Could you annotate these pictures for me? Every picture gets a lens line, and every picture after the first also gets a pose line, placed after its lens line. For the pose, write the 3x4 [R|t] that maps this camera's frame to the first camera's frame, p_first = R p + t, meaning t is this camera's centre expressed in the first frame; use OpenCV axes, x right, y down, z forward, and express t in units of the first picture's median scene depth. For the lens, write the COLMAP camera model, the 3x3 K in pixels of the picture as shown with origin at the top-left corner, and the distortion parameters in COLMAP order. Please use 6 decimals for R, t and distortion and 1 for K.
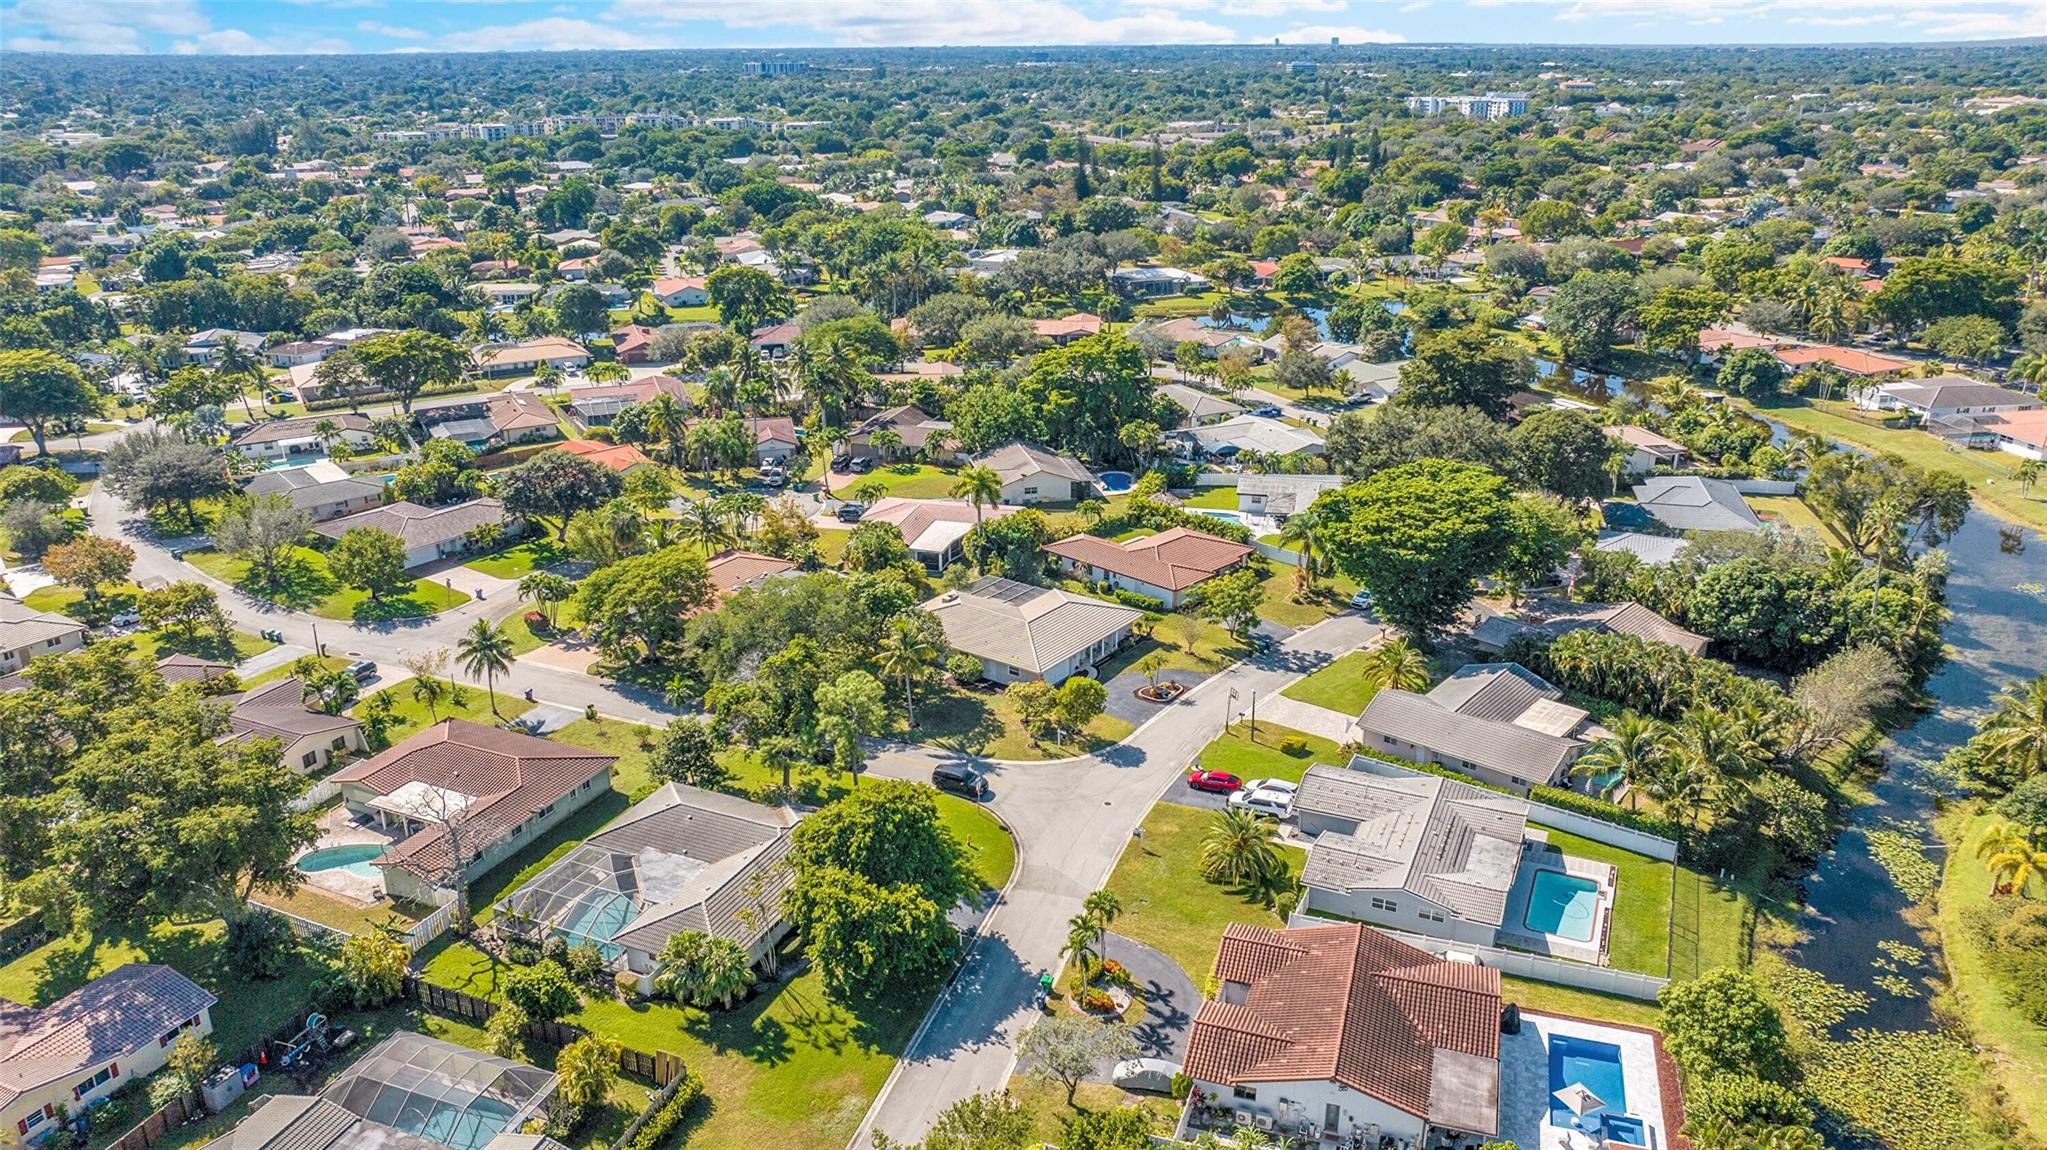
lens RADIAL K [[1440.7, 0, 1023.5], [0, 1440.7, 575.0], [0, 0, 1]] dist [-0.013666, -0.004626]
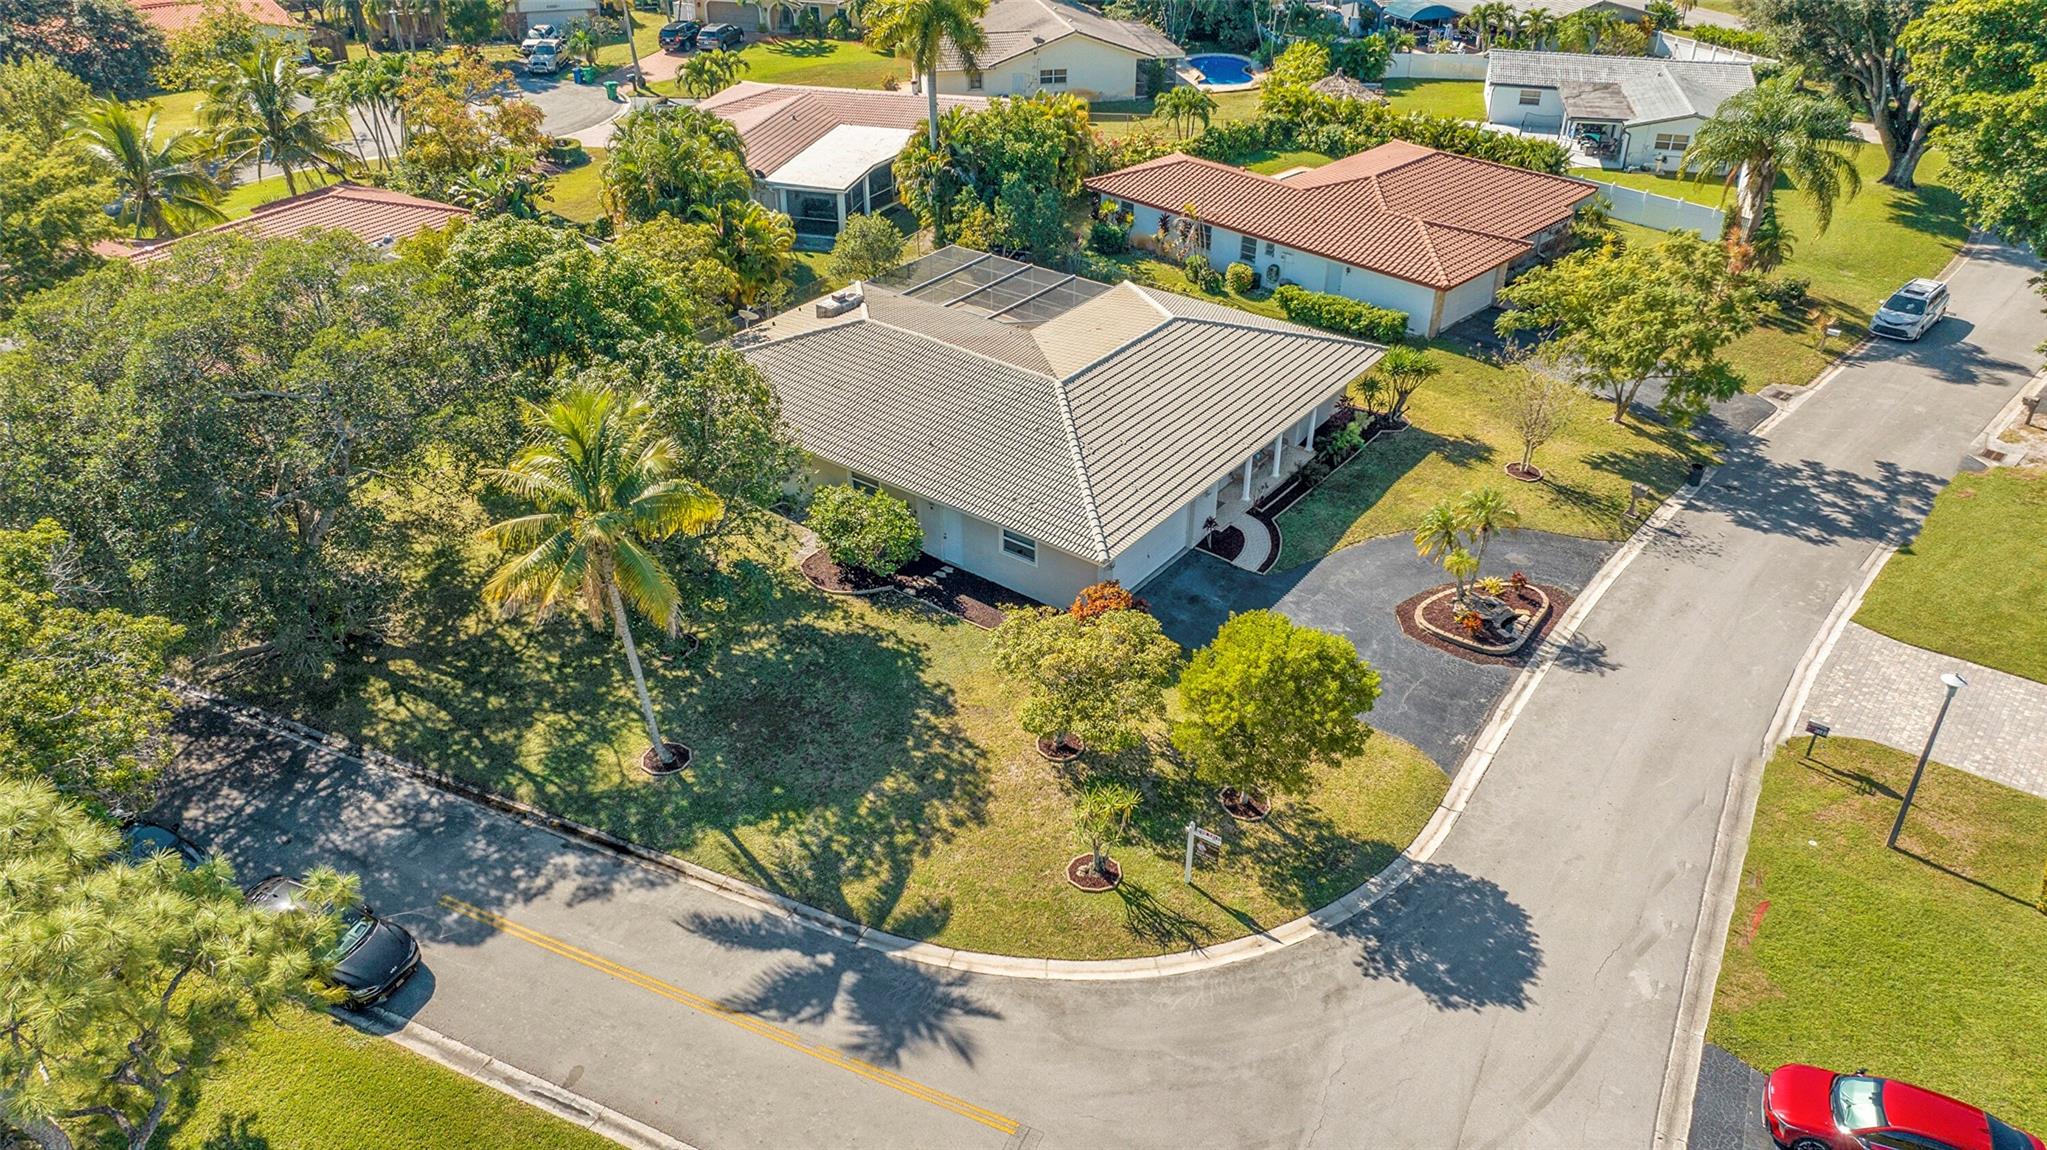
lens RADIAL K [[1440.7, 0, 1023.5], [0, 1440.7, 575.0], [0, 0, 1]] dist [-0.013666, -0.004626]
pose [[0.999980, 0.006138, 0.001338, -0.005338], [-0.006281, 0.979287, 0.202378, 0.008634], [-0.000068, -0.202383, 0.979306, 0.604431]]
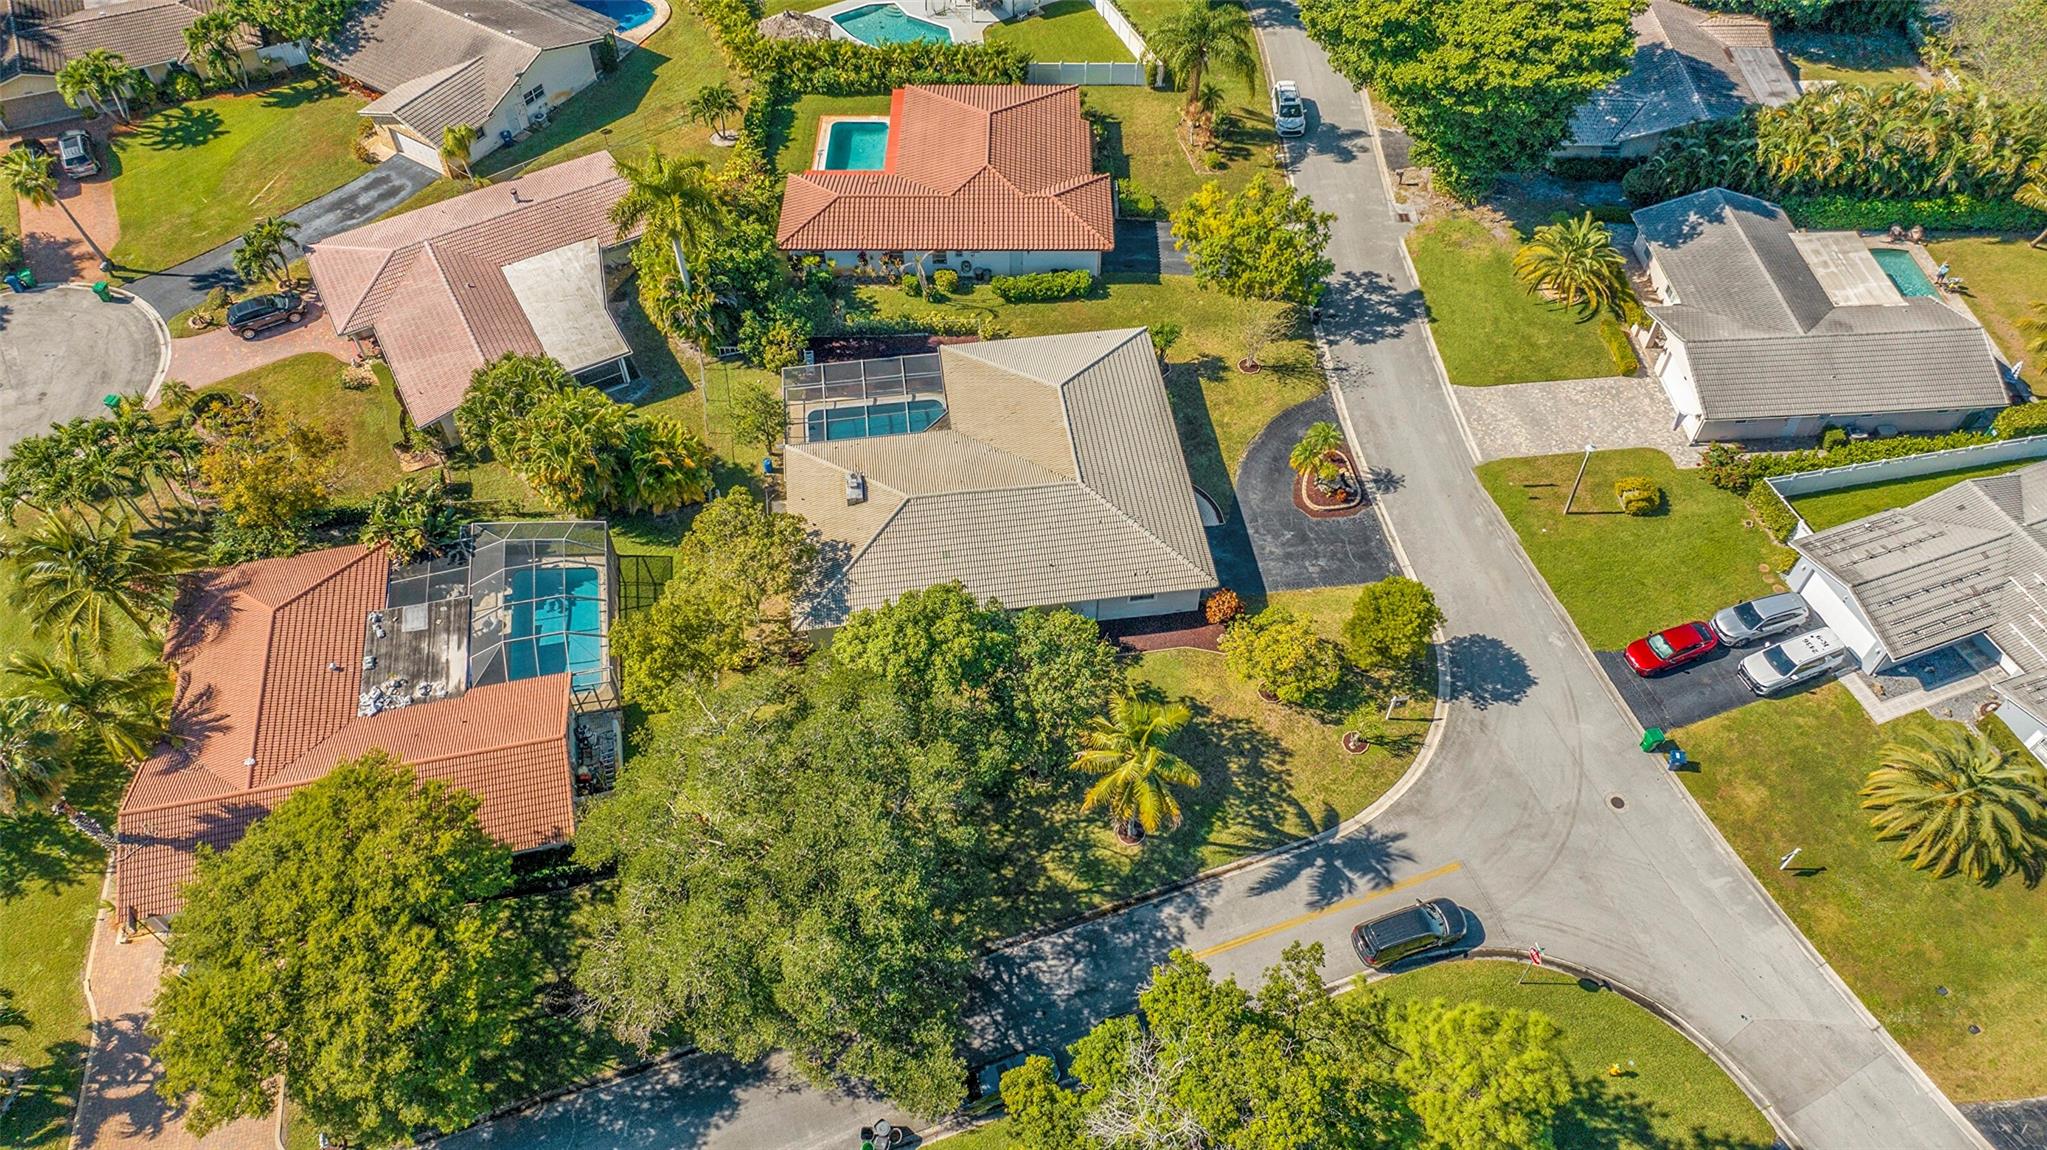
lens RADIAL K [[1440.7, 0, 1023.5], [0, 1440.7, 575.0], [0, 0, 1]] dist [-0.013666, -0.004626]
pose [[0.717018, -0.539290, 0.441646, -0.224197], [0.241269, 0.786434, 0.568604, -0.207060], [-0.653968, -0.301144, 0.694002, 0.591046]]
